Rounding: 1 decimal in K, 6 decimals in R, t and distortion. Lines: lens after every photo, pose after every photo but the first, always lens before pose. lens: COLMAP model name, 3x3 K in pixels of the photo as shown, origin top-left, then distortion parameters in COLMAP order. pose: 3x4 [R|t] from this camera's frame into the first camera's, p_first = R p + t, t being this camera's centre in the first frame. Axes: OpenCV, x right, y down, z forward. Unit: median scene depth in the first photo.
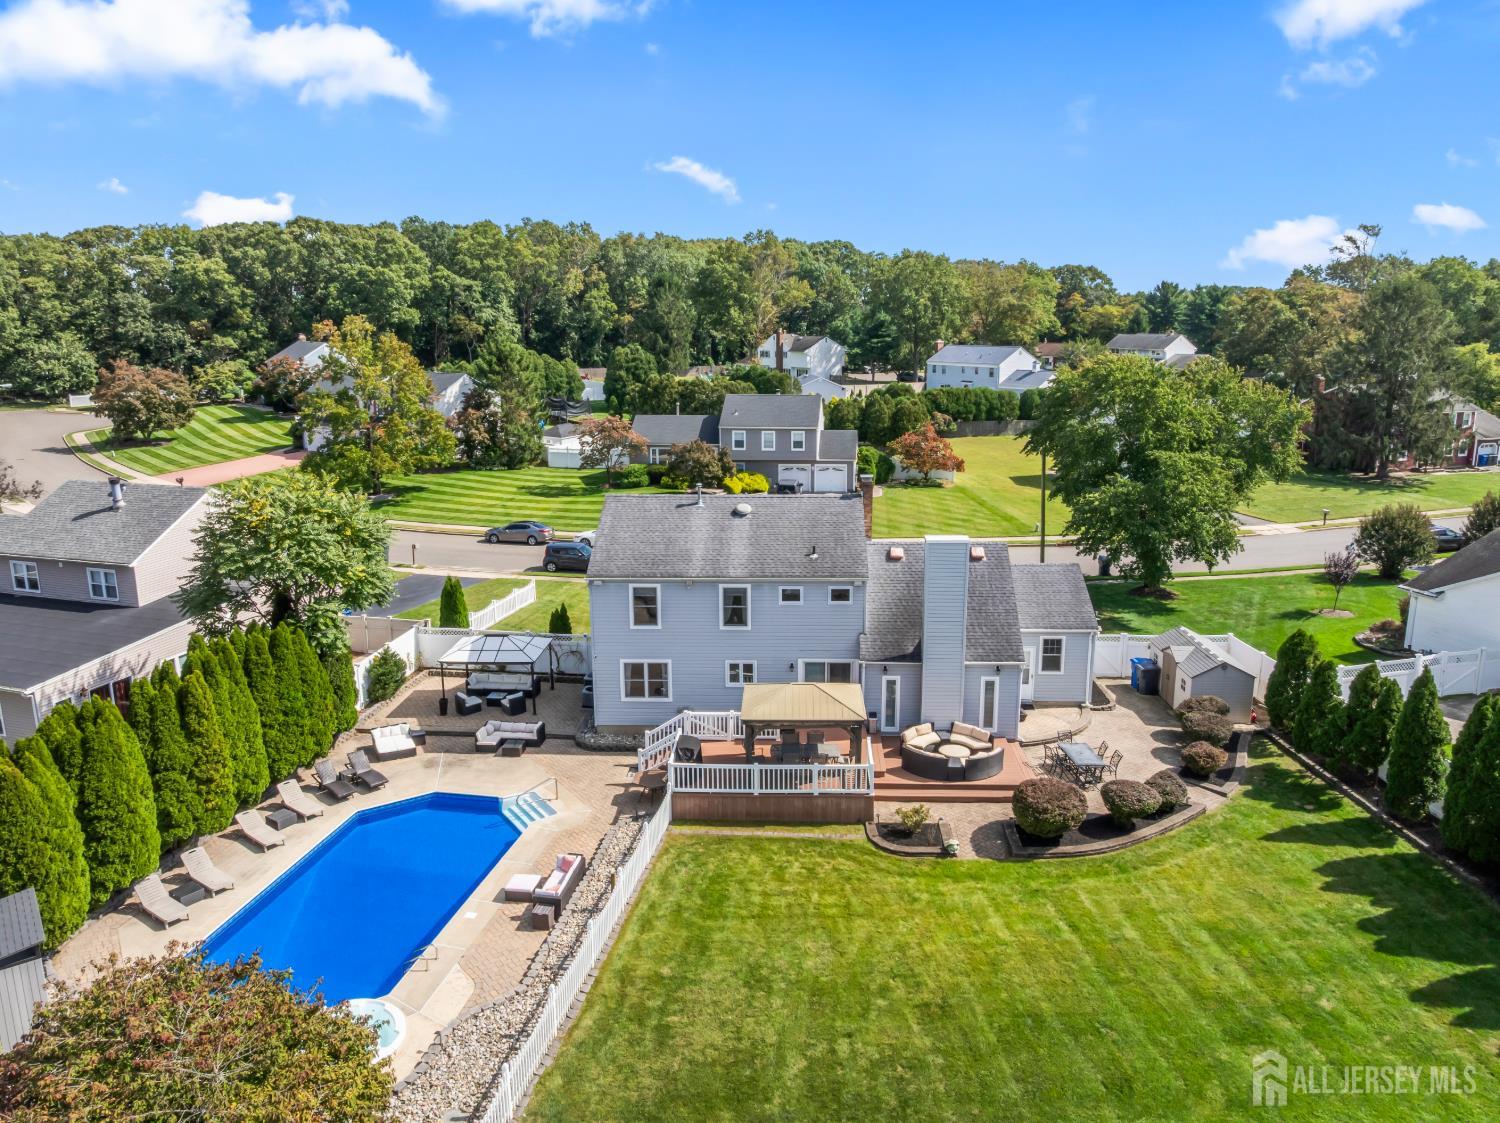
lens RADIAL K [[1070.6, 0, 750.0], [0, 1070.6, 561.5], [0, 0, 1]] dist [-0.010880, -0.055783]
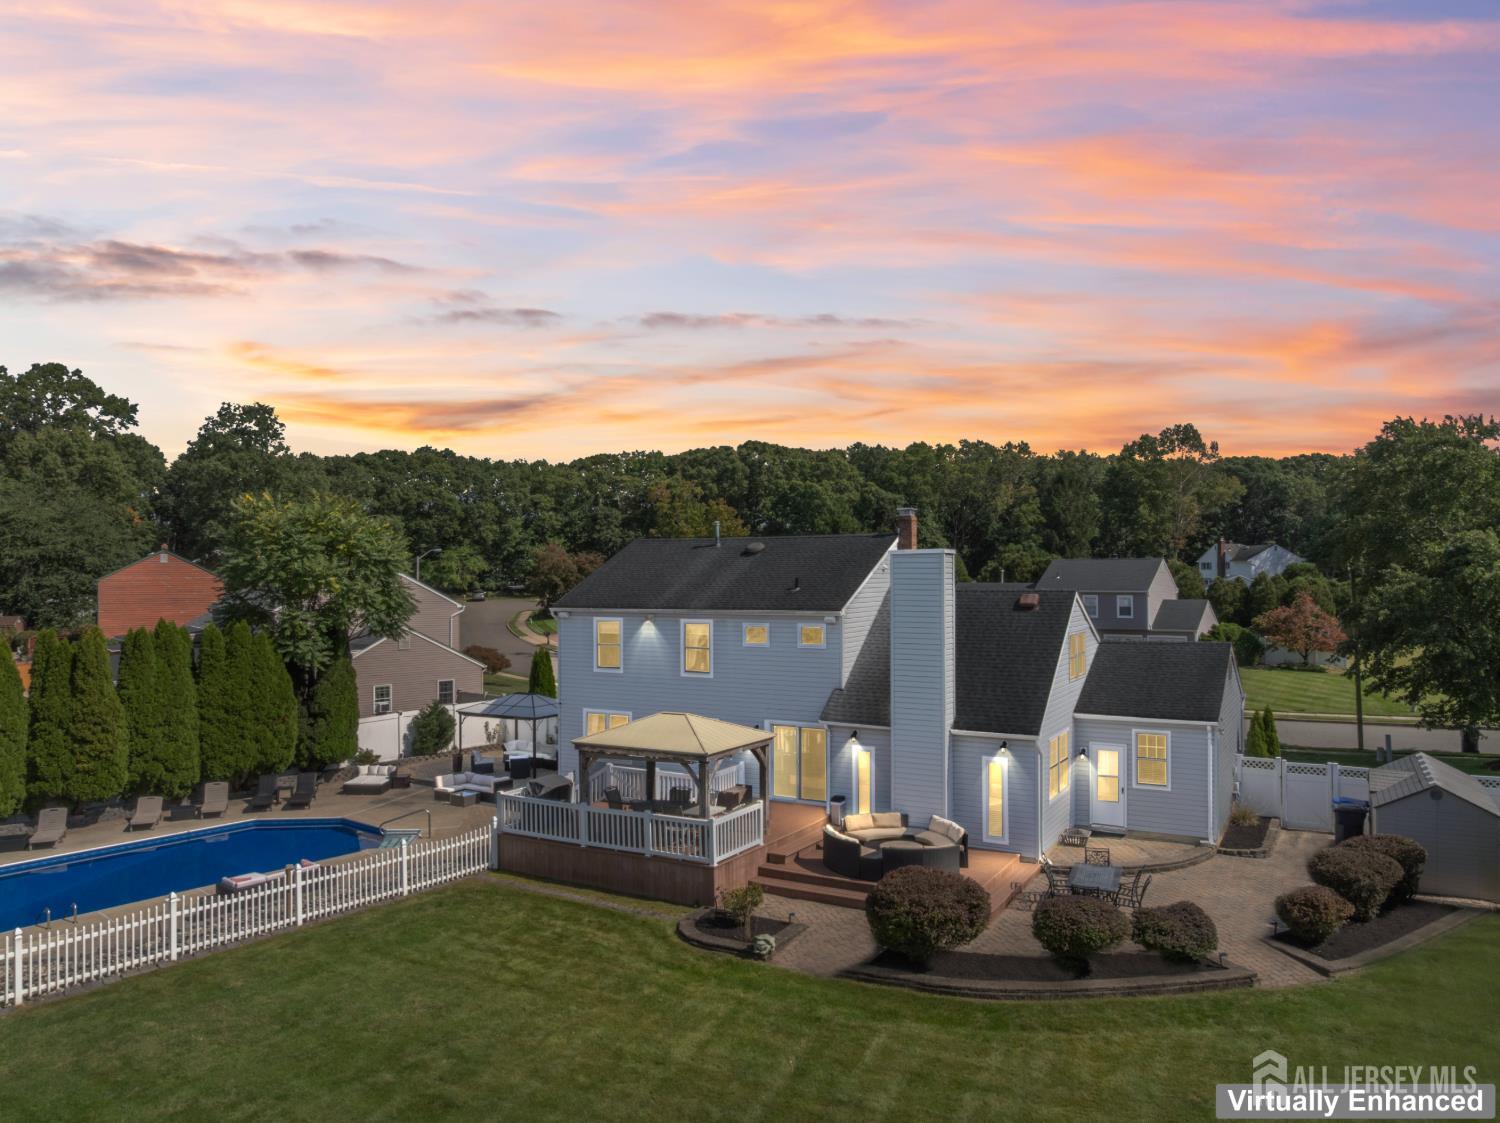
lens RADIAL K [[1049.1, 0, 754.2], [0, 1049.1, 561.7], [0, 0, 1]] dist [-0.037072, -0.002330]
pose [[0.888534, -0.003443, -0.458798, 0.391831], [-0.104635, 0.972100, -0.209937, 0.141233], [0.446720, 0.234543, 0.863383, 0.315476]]
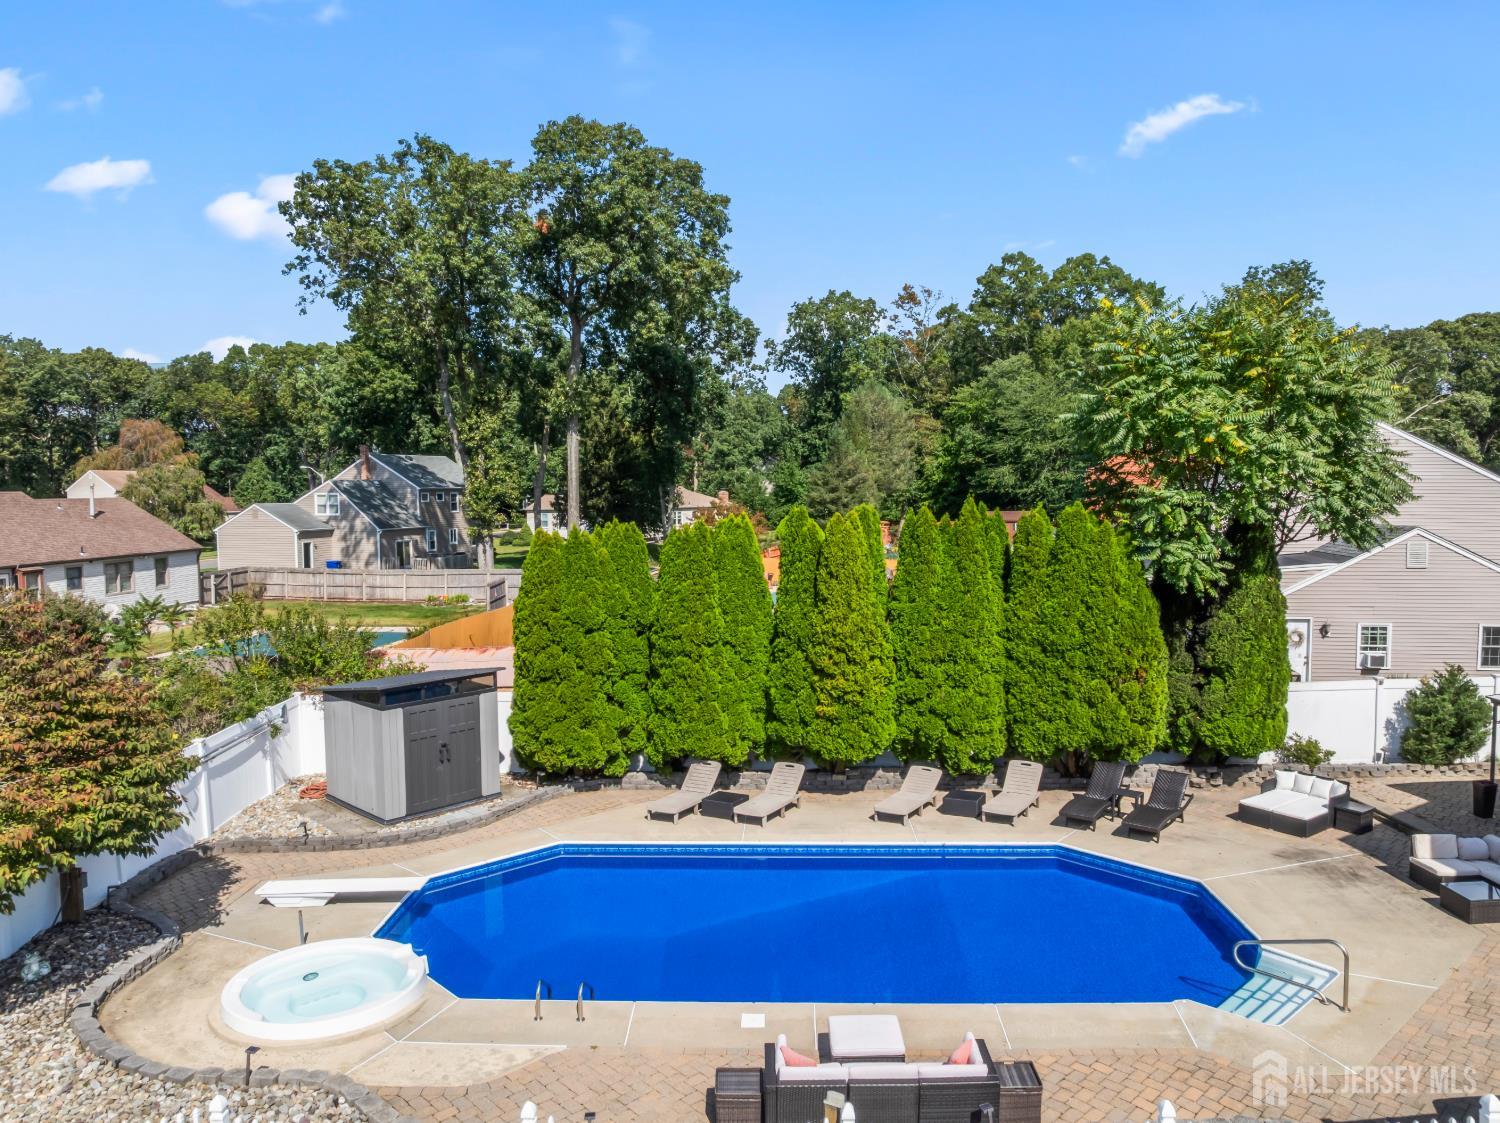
lens RADIAL K [[1074.6, 0, 753.5], [0, 1074.6, 556.8], [0, 0, 1]] dist [-0.045087, 0.011066]
pose [[0.146990, 0.072119, -0.986505, 0.120023], [-0.219027, 0.974953, 0.038640, 0.092452], [0.964583, 0.210392, 0.159104, 0.651931]]
